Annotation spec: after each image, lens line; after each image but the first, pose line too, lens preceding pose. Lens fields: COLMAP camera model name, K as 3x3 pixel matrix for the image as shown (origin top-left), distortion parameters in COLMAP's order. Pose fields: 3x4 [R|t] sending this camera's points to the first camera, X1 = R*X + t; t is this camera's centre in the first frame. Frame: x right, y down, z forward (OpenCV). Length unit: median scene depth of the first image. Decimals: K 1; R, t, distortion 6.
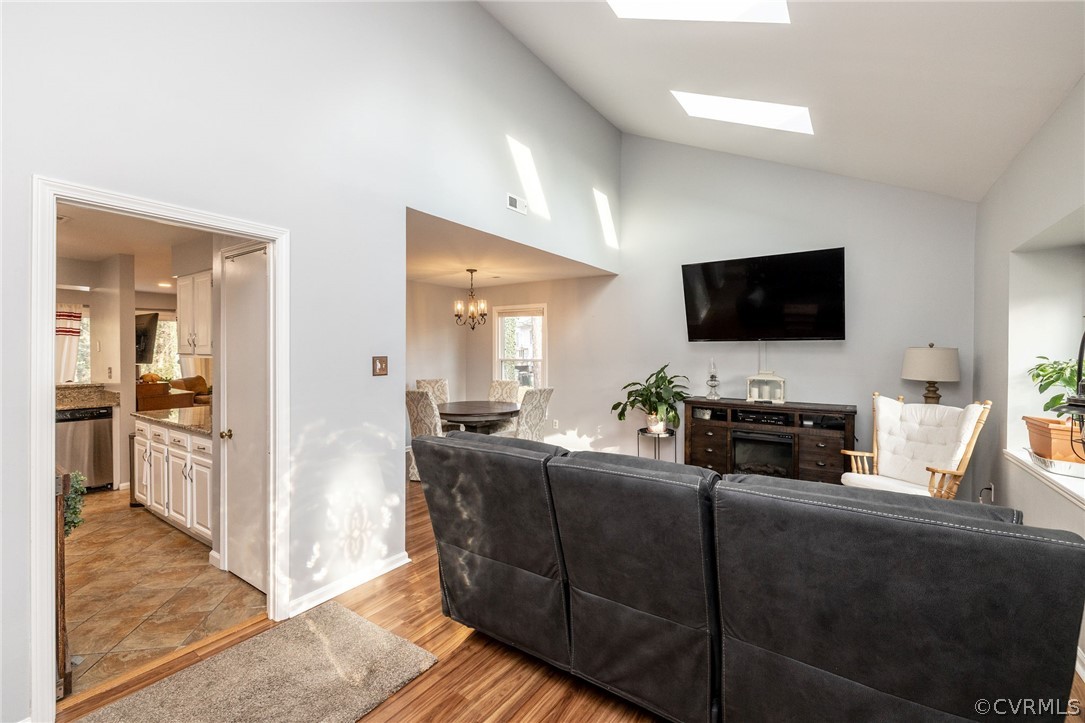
lens RADIAL K [[462.5, 0, 542.5], [0, 462.5, 361.5], [0, 0, 1]] dist [-0.001463, -0.000273]
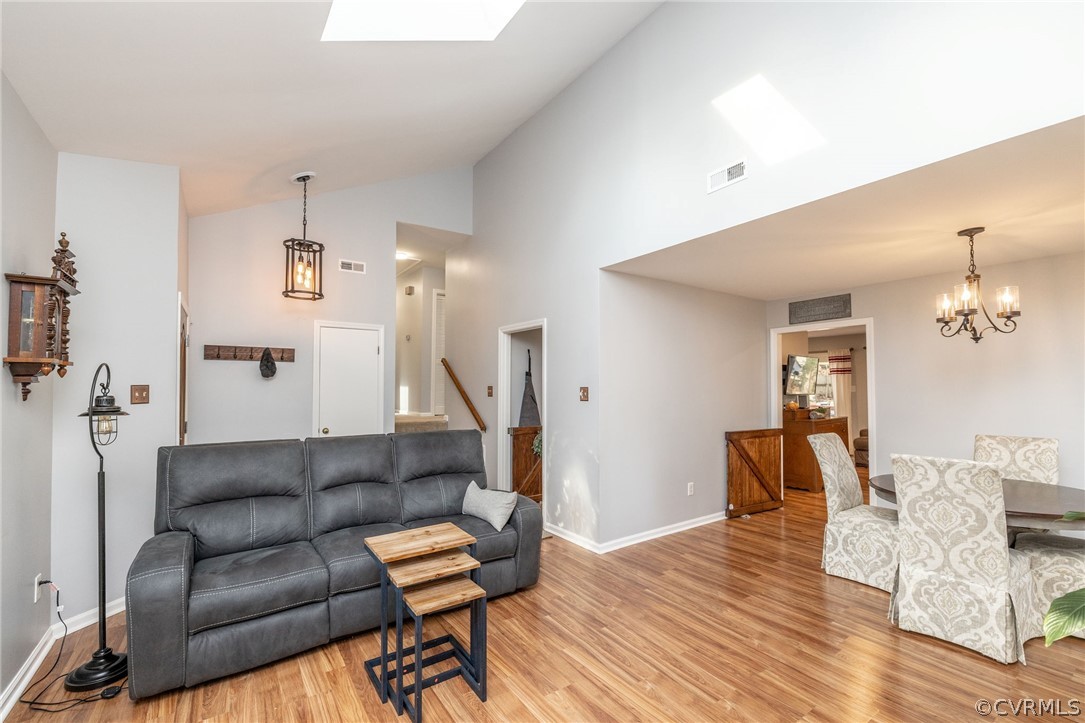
lens RADIAL K [[462.5, 0, 542.5], [0, 462.5, 361.5], [0, 0, 1]] dist [-0.001463, -0.000273]
pose [[-0.339533, -0.046128, -0.939462, 0.519863], [-0.020602, 0.998922, -0.041602, -0.014396], [0.940369, 0.005230, -0.340117, 0.731612]]
